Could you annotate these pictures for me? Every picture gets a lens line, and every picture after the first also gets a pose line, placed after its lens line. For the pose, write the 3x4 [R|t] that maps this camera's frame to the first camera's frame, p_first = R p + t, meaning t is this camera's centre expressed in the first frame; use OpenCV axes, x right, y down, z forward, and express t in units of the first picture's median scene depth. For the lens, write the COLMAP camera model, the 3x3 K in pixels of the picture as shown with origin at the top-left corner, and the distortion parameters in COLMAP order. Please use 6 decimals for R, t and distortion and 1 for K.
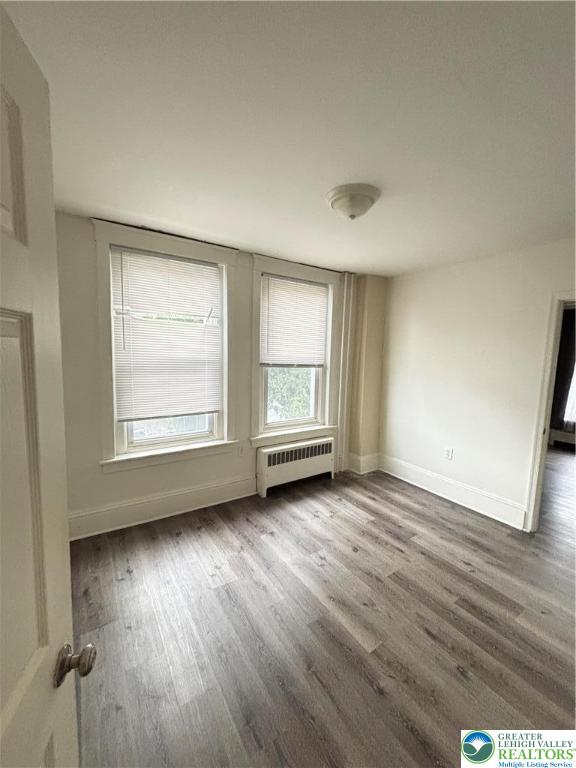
lens RADIAL K [[311.8, 0, 287.6], [0, 311.8, 384.0], [0, 0, 1]] dist [-0.000155, 0.000179]
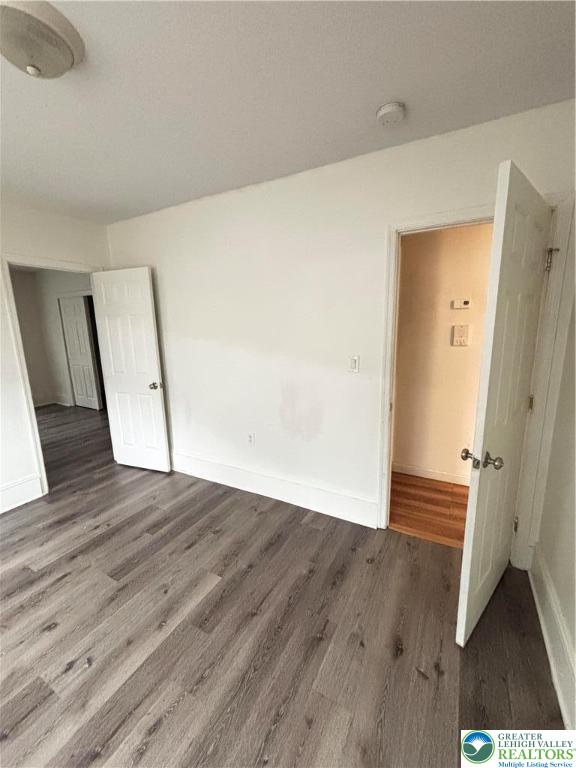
lens RADIAL K [[311.8, 0, 284.5], [0, 311.8, 383.7], [0, 0, 1]] dist [-0.000155, 0.000179]
pose [[-0.456158, -0.184733, 0.870514, -0.585316], [0.099162, 0.961572, 0.256019, -0.086037], [-0.884357, 0.203107, -0.420310, 0.921926]]
